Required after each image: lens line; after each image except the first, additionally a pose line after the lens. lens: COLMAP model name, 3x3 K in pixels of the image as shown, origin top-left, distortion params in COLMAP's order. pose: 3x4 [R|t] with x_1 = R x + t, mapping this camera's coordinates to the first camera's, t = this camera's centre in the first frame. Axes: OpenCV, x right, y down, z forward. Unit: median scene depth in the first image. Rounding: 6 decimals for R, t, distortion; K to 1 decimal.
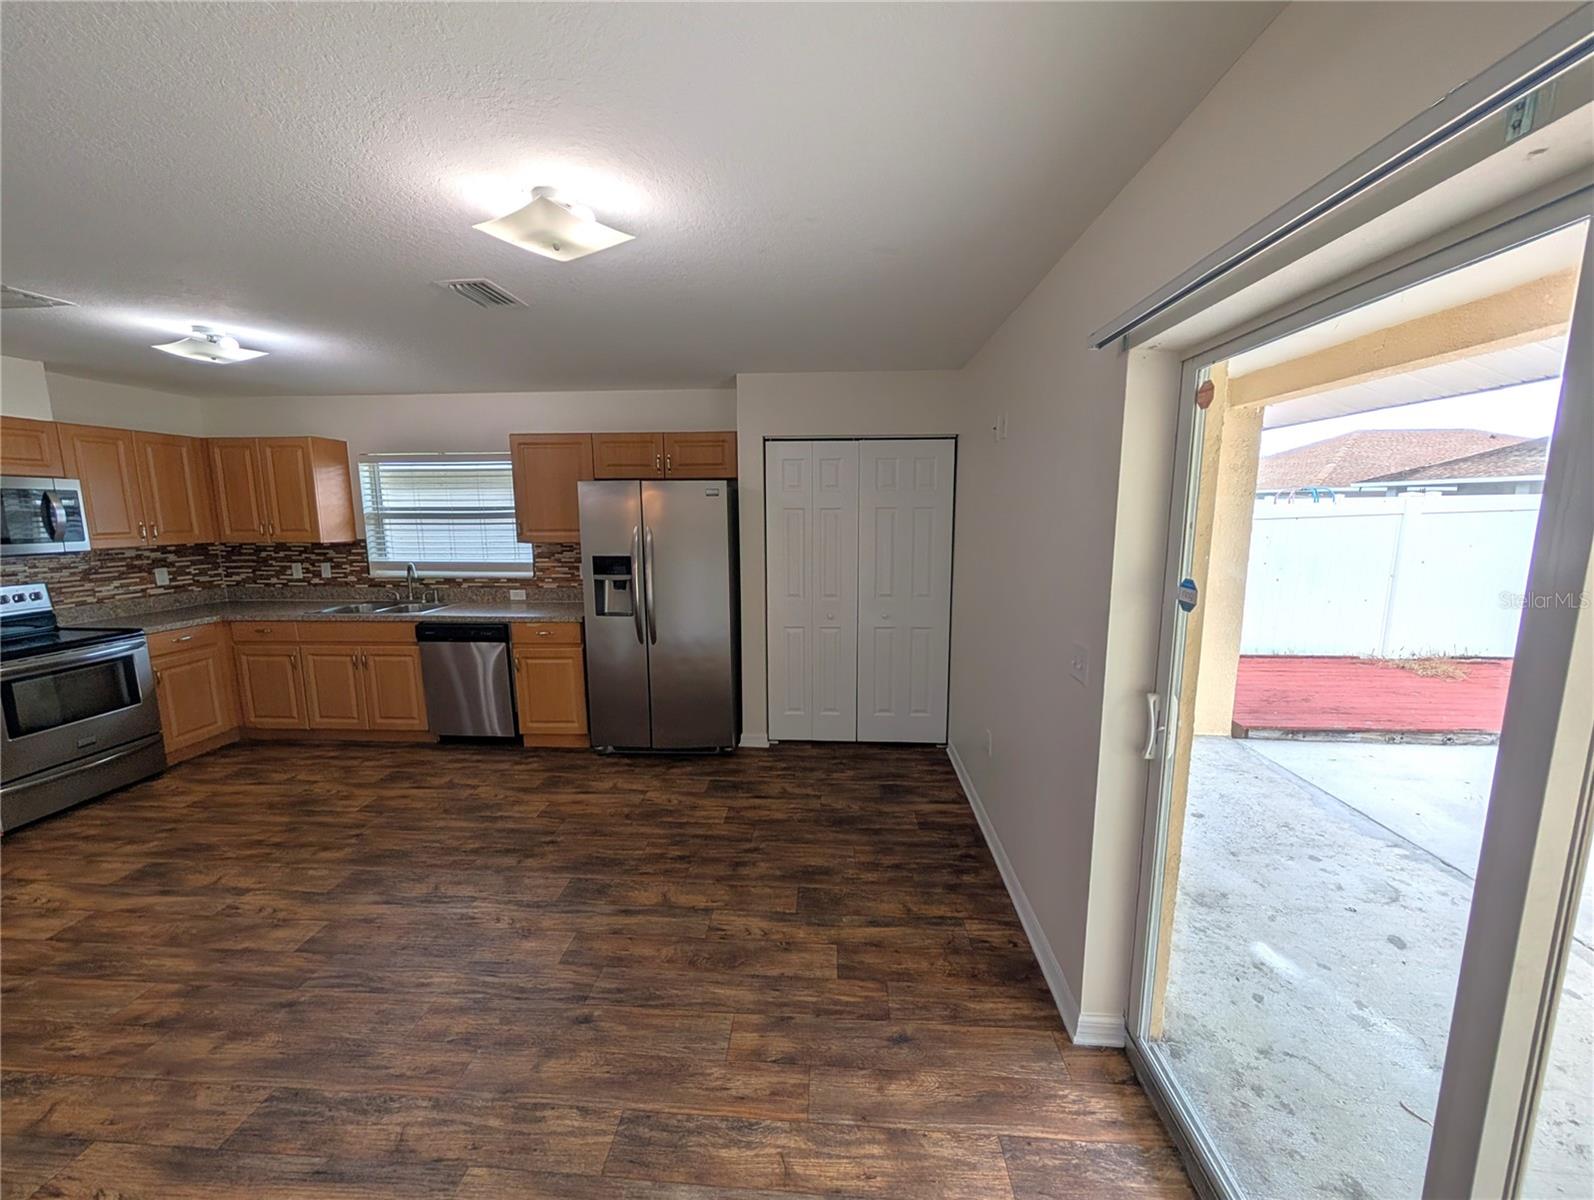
lens RADIAL K [[604.1, 0, 799.5], [0, 604.1, 596.7], [0, 0, 1]] dist [-0.001889, -0.000110]
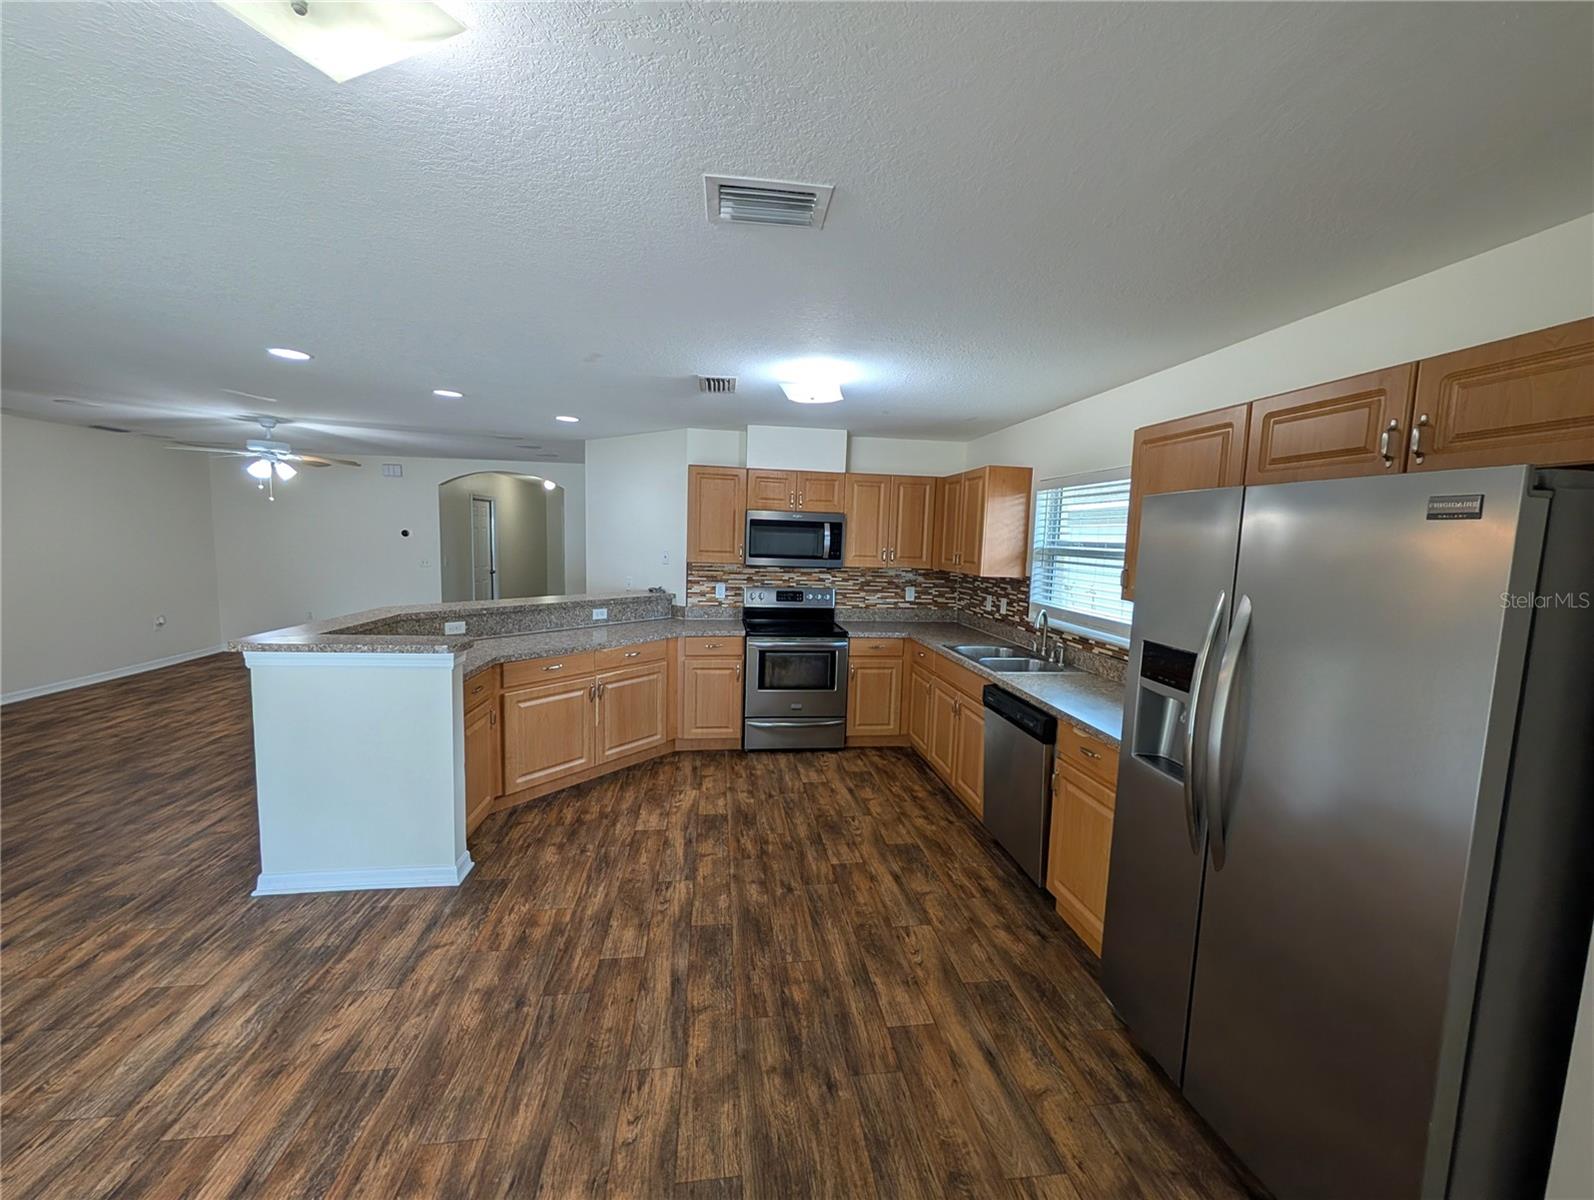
lens RADIAL K [[604.1, 0, 799.5], [0, 604.1, 596.7], [0, 0, 1]] dist [-0.001889, -0.000110]
pose [[0.190642, 0.108798, -0.975612, 0.090392], [-0.174172, 0.981820, 0.075456, -0.086949], [0.966085, 0.155540, 0.206126, 0.577952]]
